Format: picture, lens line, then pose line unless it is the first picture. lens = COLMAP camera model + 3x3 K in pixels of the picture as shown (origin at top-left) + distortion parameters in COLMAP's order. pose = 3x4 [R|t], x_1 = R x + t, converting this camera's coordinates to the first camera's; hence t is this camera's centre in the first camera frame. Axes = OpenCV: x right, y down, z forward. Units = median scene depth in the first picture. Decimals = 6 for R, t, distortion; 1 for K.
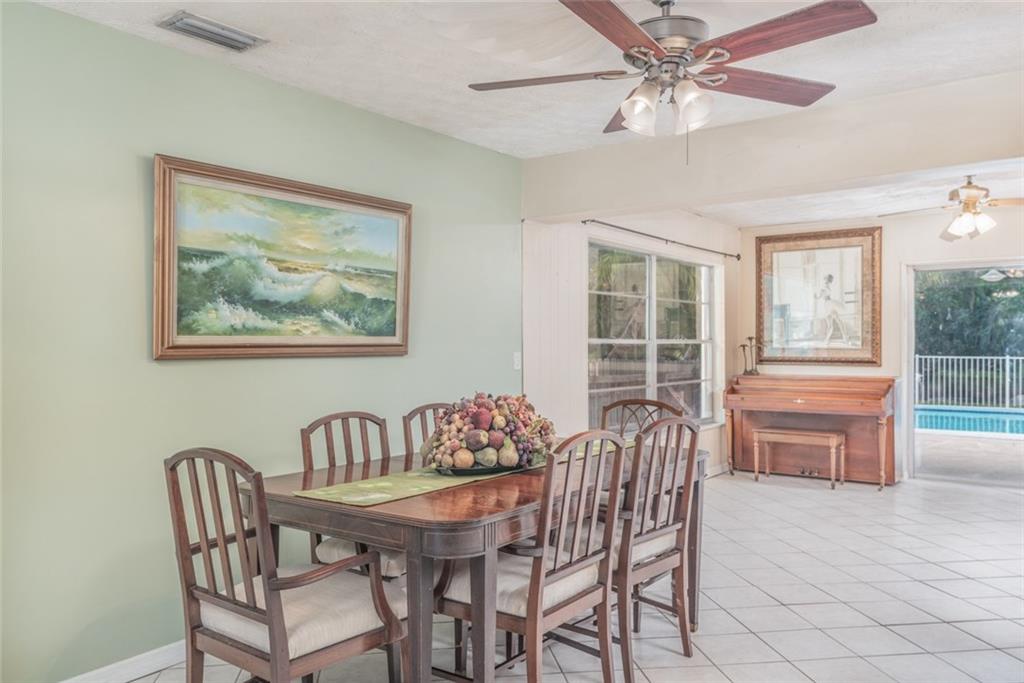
lens RADIAL K [[776.9, 0, 511.5], [0, 776.9, 338.2], [0, 0, 1]] dist [0.006286, 0.000364]
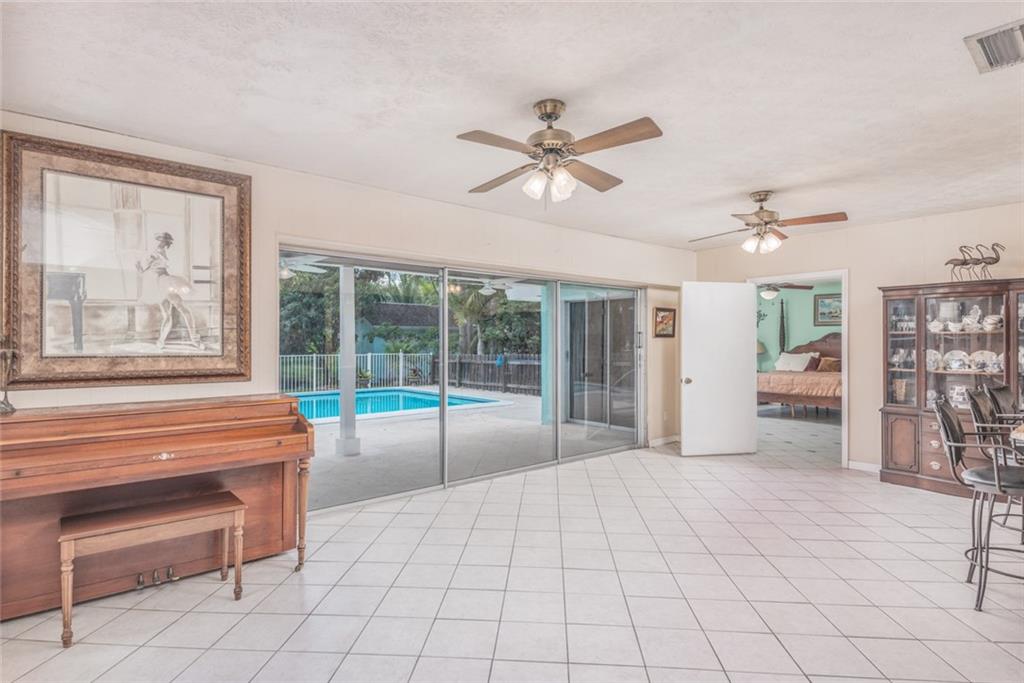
lens RADIAL K [[543.6, 0, 511.5], [0, 543.6, 342.4], [0, 0, 1]] dist [-0.005565, -0.000693]
pose [[0.222430, 0.004258, 0.974939, 0.060758], [-0.004771, 0.999983, -0.003279, 0.003443], [-0.974937, -0.003922, 0.222447, 0.672722]]
